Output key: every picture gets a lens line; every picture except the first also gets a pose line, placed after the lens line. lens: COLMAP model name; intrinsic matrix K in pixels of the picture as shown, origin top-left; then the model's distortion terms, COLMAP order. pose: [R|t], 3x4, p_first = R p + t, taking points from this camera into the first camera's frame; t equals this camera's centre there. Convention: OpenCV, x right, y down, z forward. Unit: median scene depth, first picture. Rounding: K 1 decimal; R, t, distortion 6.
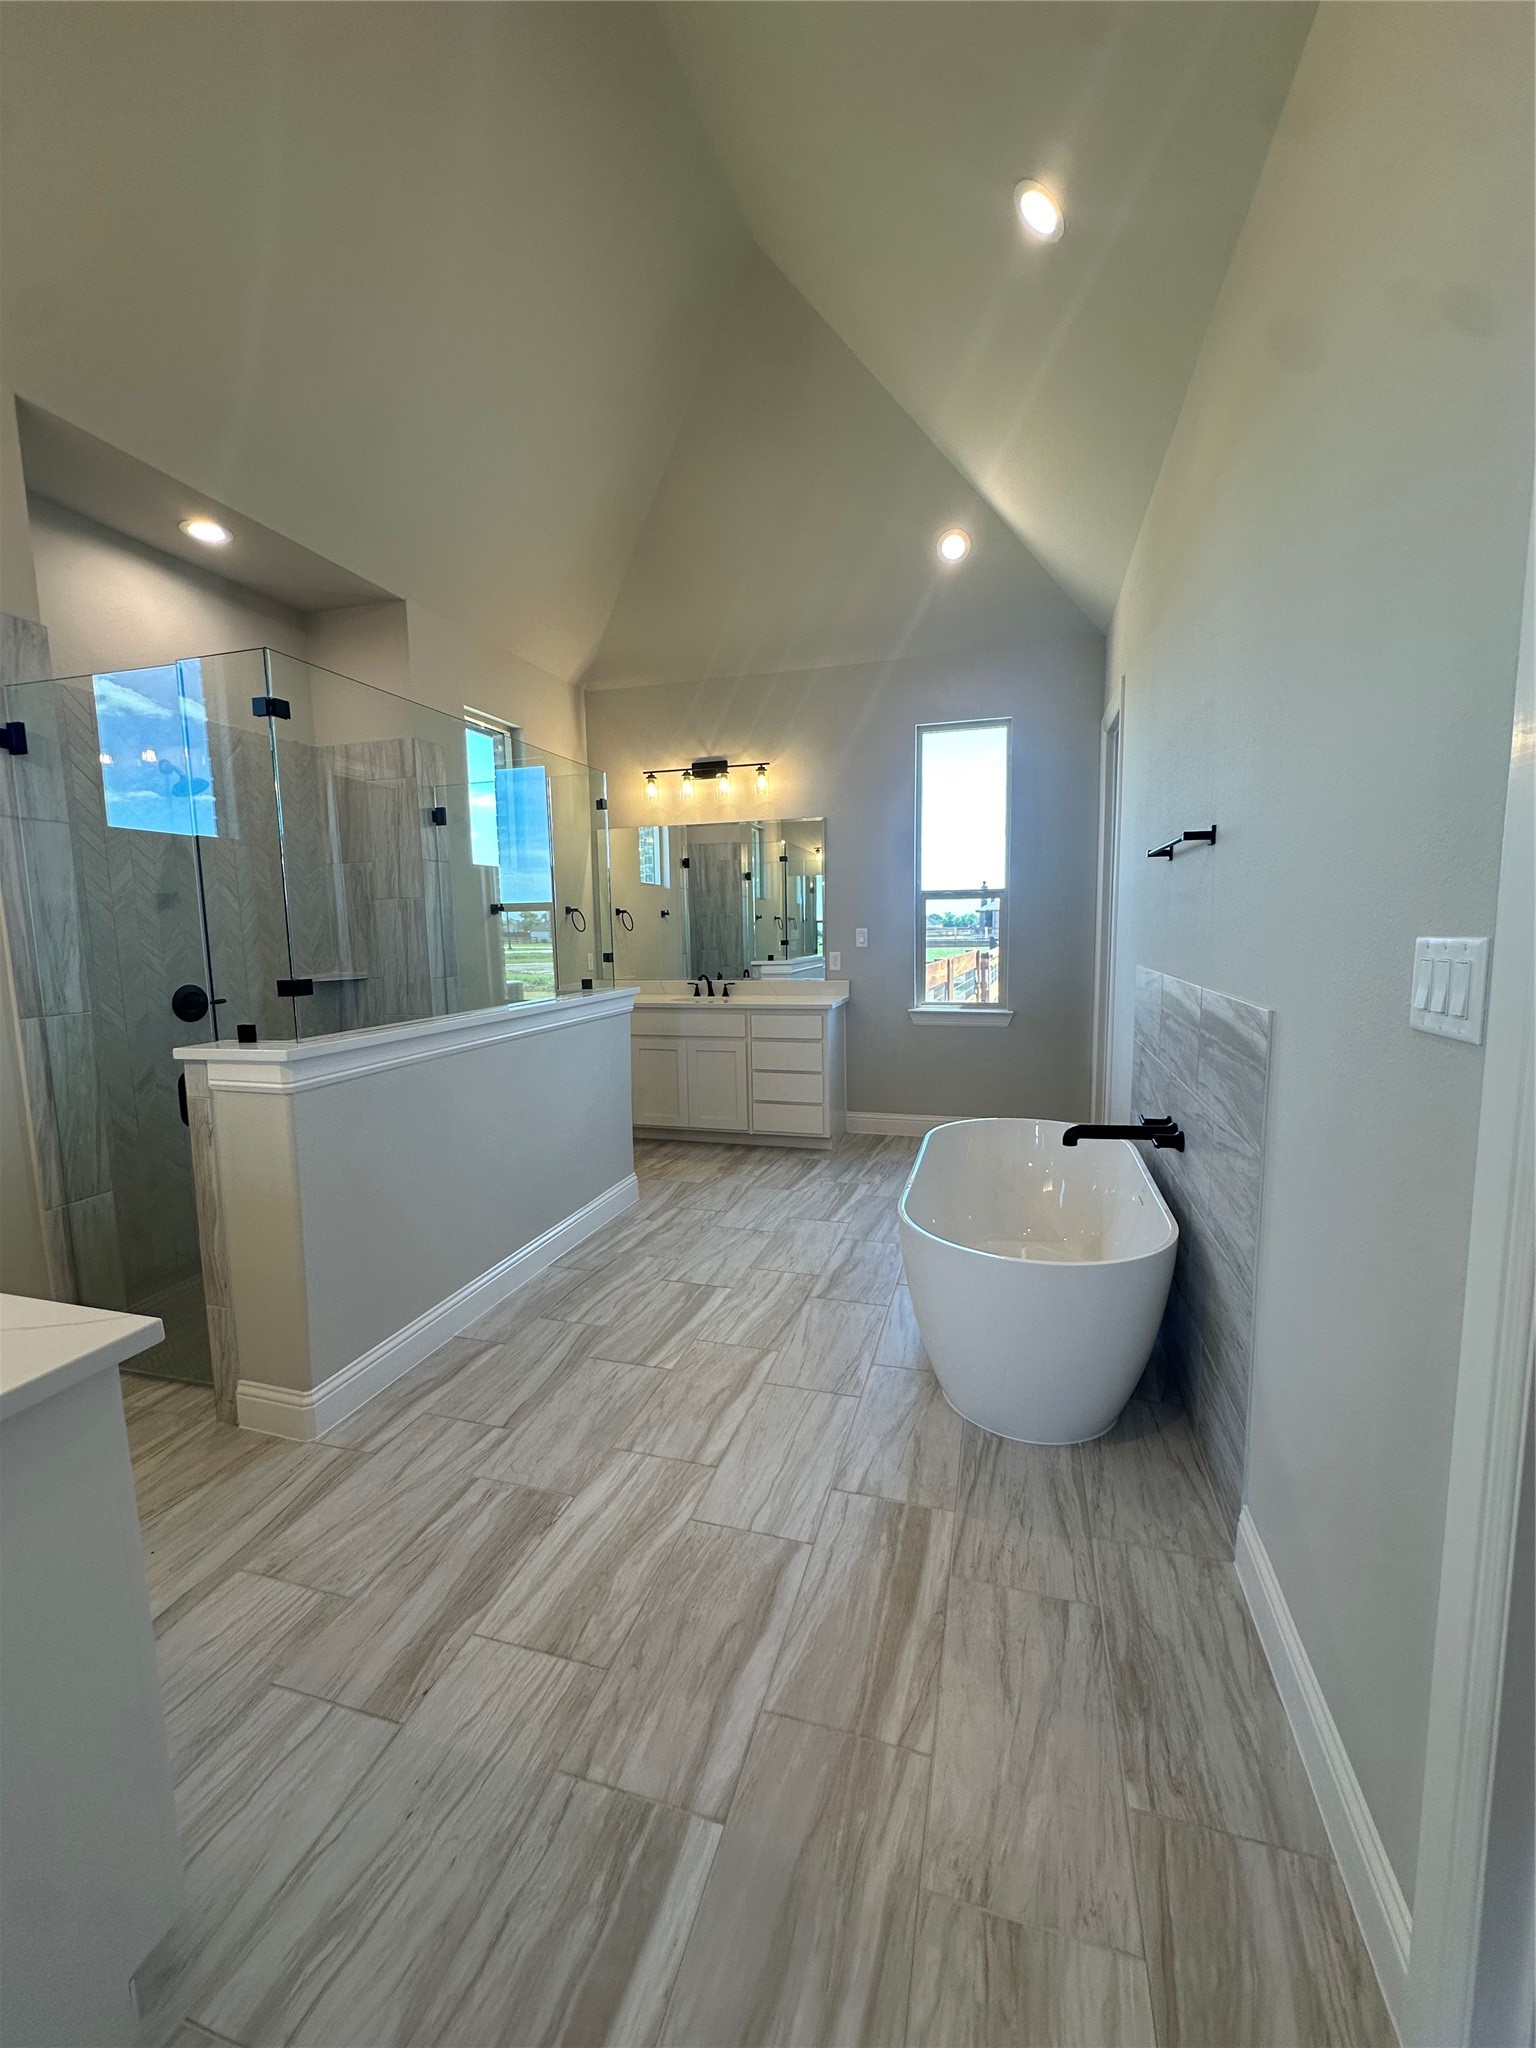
lens RADIAL K [[816.8, 0, 769.7], [0, 816.8, 1022.2], [0, 0, 1]] dist [-0.000584, 0.000329]
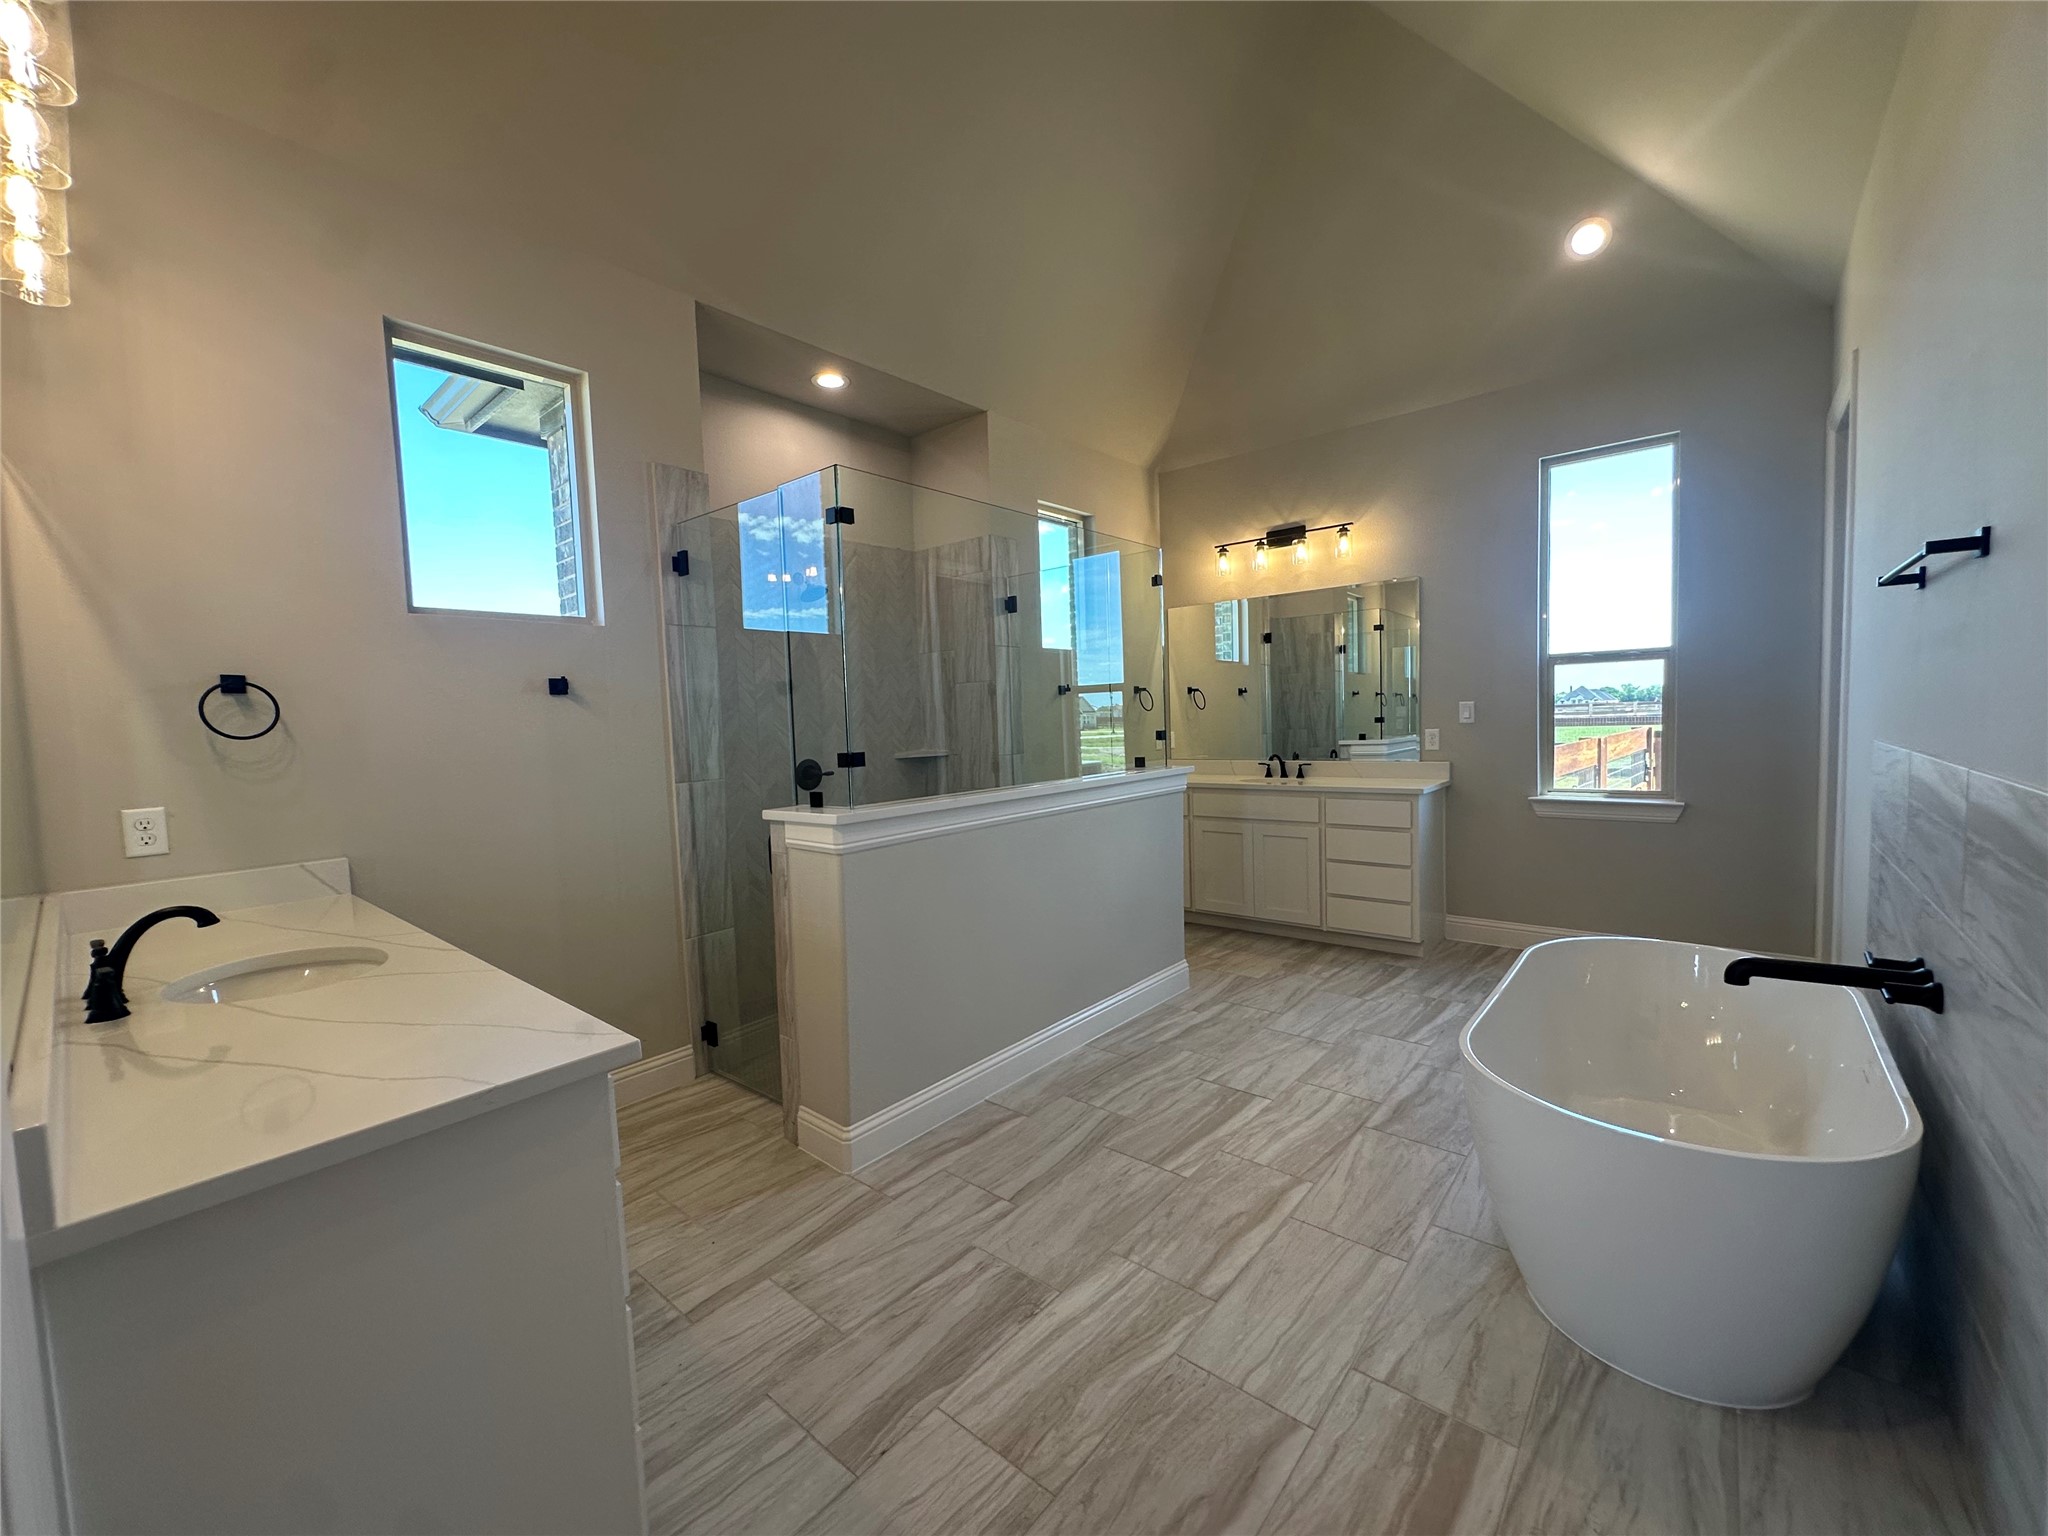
lens RADIAL K [[818.2, 0, 1024.0], [0, 818.2, 768.0], [0, 0, 1]] dist [-0.001551, 0.000569]
pose [[0.912727, 0.011568, -0.408406, 0.077883], [-0.029912, 0.998809, -0.038558, 0.004308], [0.407473, 0.047409, 0.911986, 0.059269]]
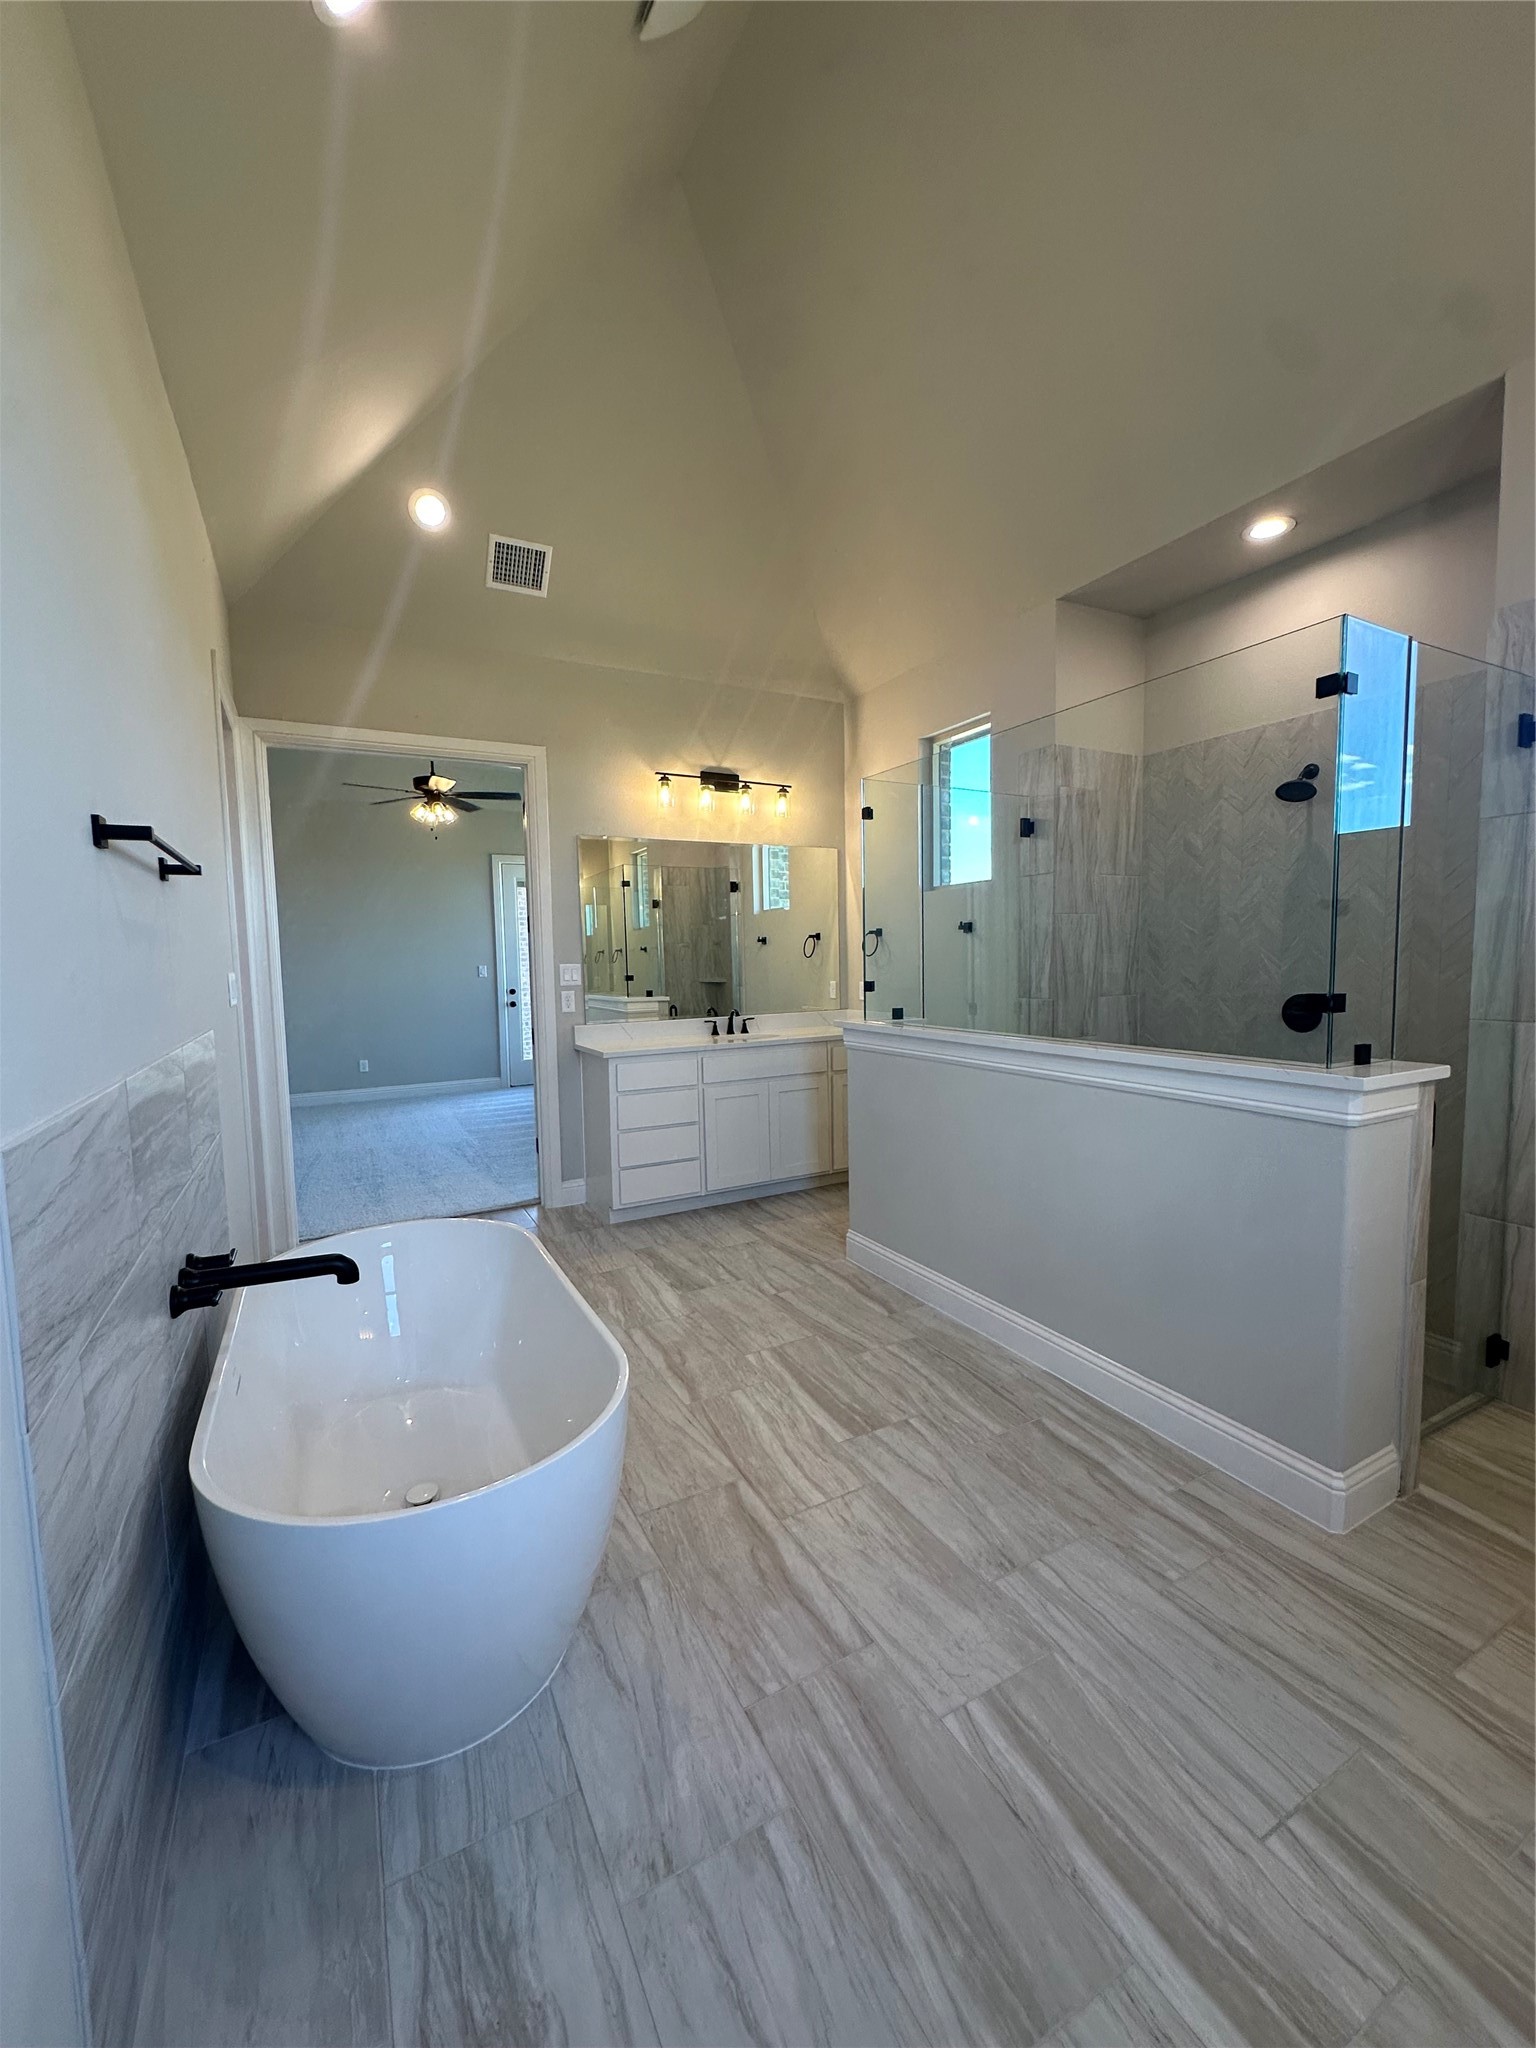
lens RADIAL K [[816.8, 0, 769.7], [0, 816.8, 1022.2], [0, 0, 1]] dist [-0.000584, 0.000329]
pose [[-0.709023, 0.092251, -0.699126, 0.552283], [-0.047236, 0.982967, 0.177609, -0.203929], [0.703602, 0.158953, -0.692588, 1.619733]]
